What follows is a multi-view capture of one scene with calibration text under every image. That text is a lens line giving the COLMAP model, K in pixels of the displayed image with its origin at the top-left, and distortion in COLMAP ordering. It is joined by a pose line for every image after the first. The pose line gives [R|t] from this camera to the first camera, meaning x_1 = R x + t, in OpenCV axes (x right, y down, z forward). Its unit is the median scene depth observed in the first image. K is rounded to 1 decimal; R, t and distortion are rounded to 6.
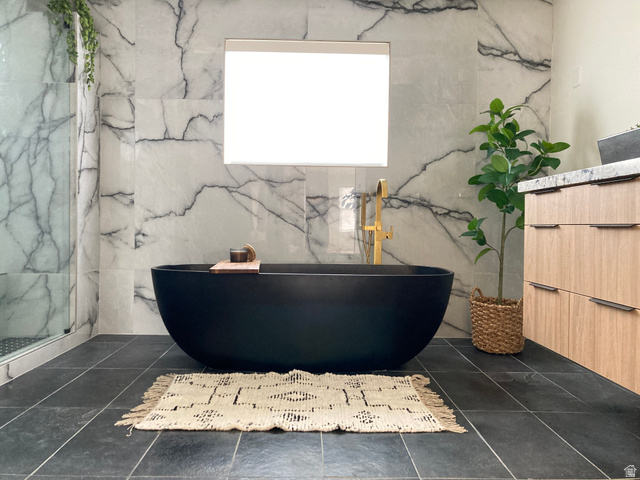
lens RADIAL K [[524.3, 0, 320.6], [0, 524.3, 233.3], [0, 0, 1]] dist [0.067087, -0.008356]
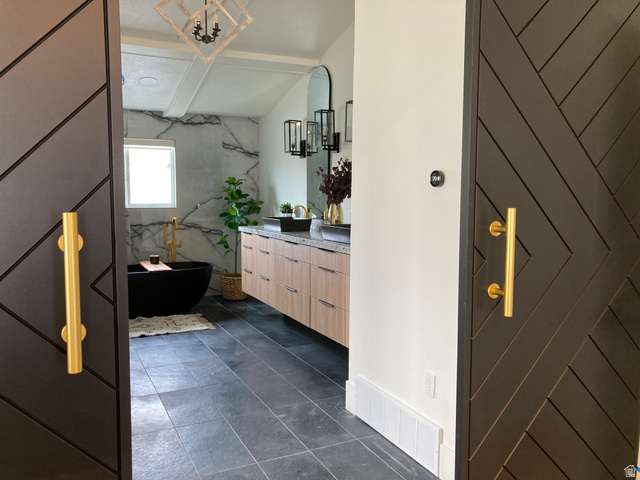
lens RADIAL K [[524.3, 0, 325.5], [0, 524.3, 237.8], [0, 0, 1]] dist [0.067087, -0.008356]
pose [[0.902935, -0.042337, 0.427686, -0.200715], [0.008202, 0.996652, 0.081344, -0.169237], [-0.429698, -0.069940, 0.900260, -0.921166]]
